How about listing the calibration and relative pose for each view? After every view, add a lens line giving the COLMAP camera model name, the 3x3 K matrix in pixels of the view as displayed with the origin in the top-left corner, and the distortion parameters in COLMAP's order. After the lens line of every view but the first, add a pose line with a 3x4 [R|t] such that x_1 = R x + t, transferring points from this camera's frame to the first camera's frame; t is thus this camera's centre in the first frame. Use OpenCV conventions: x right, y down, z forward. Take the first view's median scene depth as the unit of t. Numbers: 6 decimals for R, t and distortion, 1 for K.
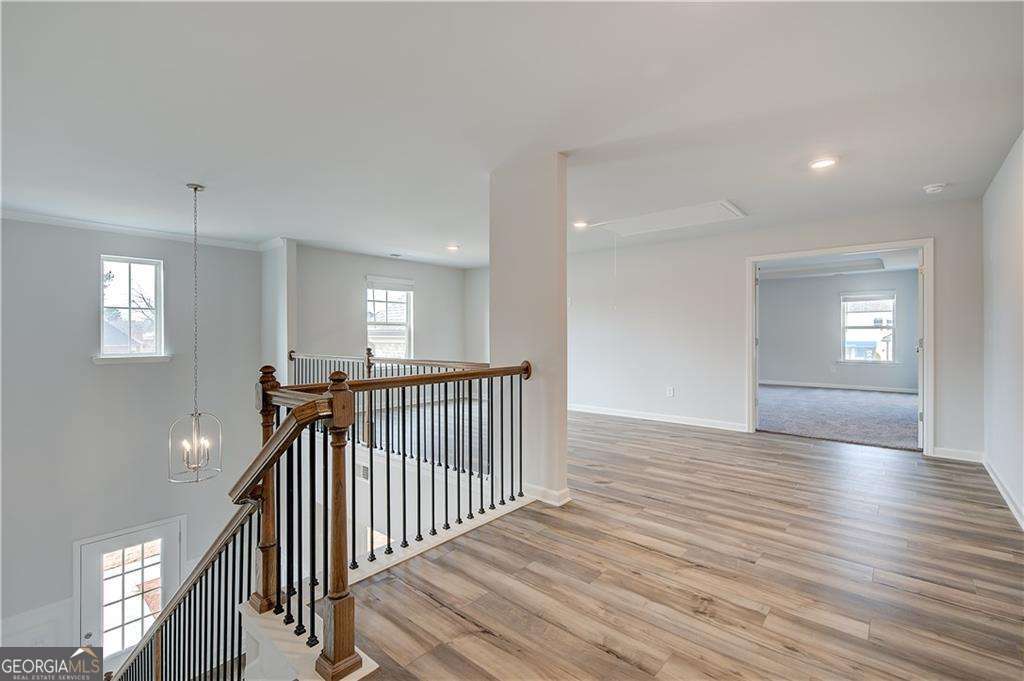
lens RADIAL K [[449.6, 0, 512.8], [0, 449.6, 335.8], [0, 0, 1]] dist [0.001170, -0.000313]
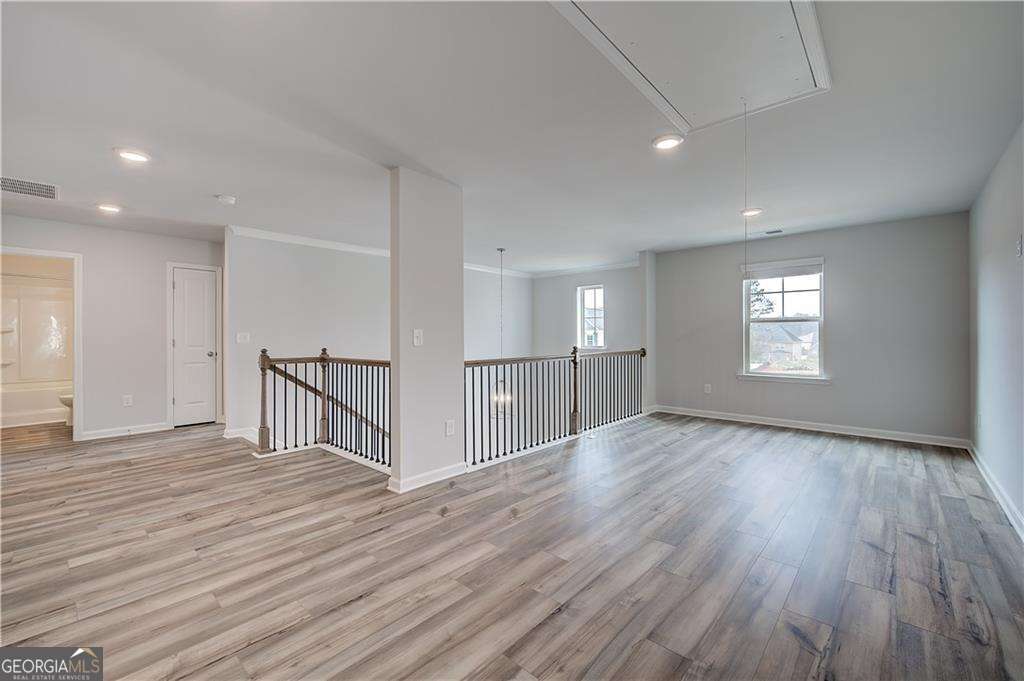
lens RADIAL K [[425.9, 0, 514.1], [0, 425.9, 335.6], [0, 0, 1]] dist [0.001221, -0.000223]
pose [[-0.020777, -0.000119, -0.999784, 1.335473], [0.001953, 0.999998, -0.000160, -0.000663], [0.999782, -0.001955, -0.020776, 1.548657]]
